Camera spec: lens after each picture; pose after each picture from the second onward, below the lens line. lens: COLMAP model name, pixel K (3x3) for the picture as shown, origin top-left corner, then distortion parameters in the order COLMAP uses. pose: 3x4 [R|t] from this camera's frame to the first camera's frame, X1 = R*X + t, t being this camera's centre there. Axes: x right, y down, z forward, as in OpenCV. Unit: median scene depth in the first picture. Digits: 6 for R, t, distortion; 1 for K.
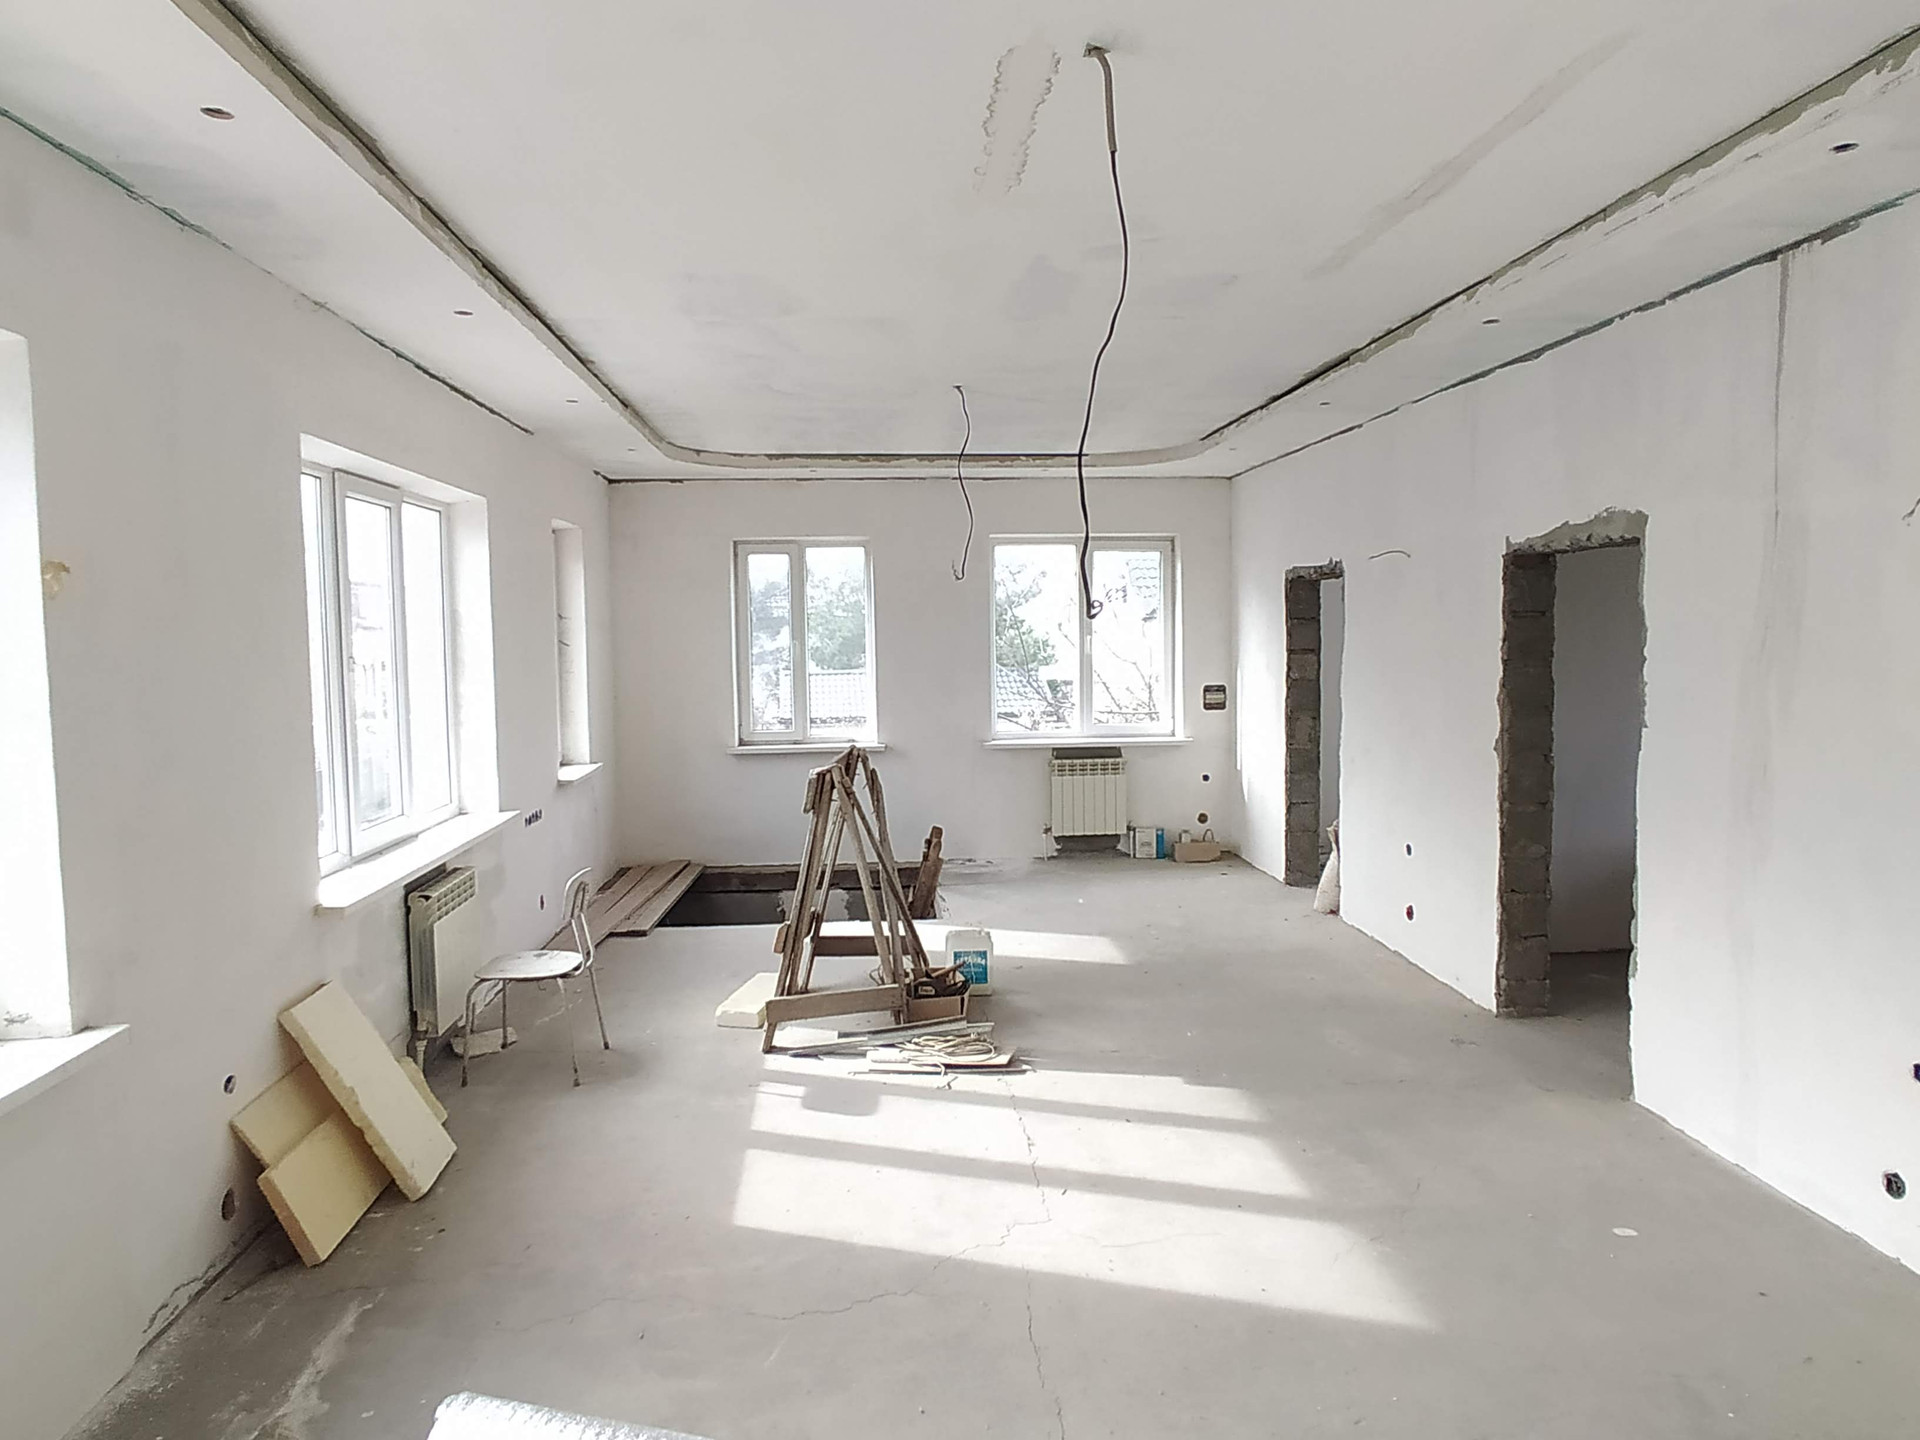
lens RADIAL K [[1291.4, 0, 960.0], [0, 1291.4, 720.0], [0, 0, 1]] dist [-0.000886, 0.000516]
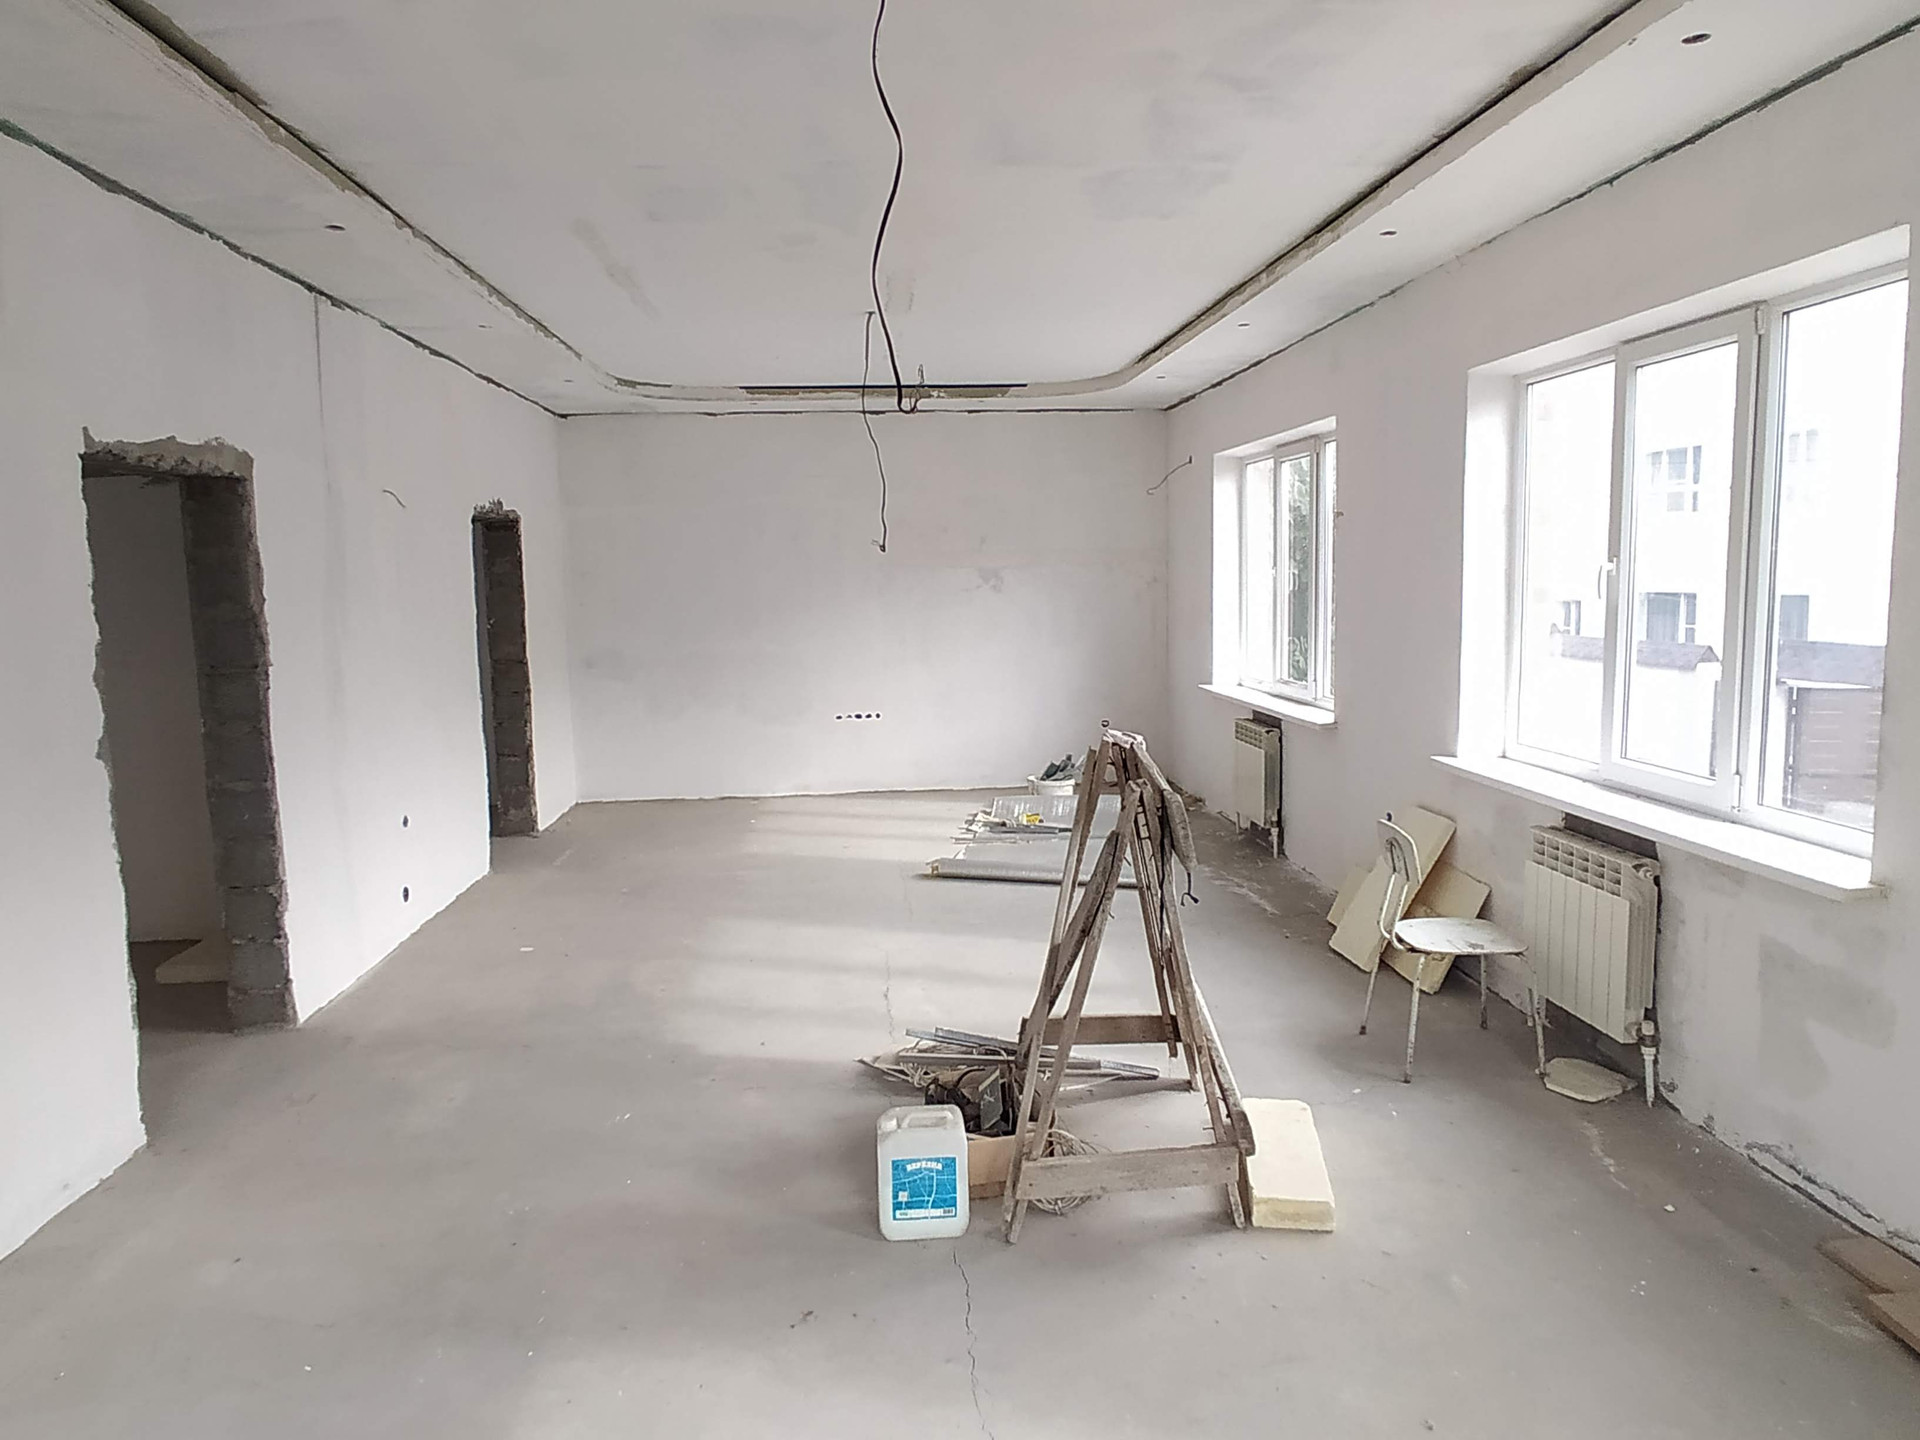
lens RADIAL K [[1291.4, 0, 960.0], [0, 1291.4, 720.0], [0, 0, 1]] dist [-0.000886, 0.000516]
pose [[-0.999485, 0.032101, 0.000165, -0.020095], [0.031586, 0.982490, 0.183620, -0.123190], [0.005732, 0.183531, -0.982997, 2.013580]]
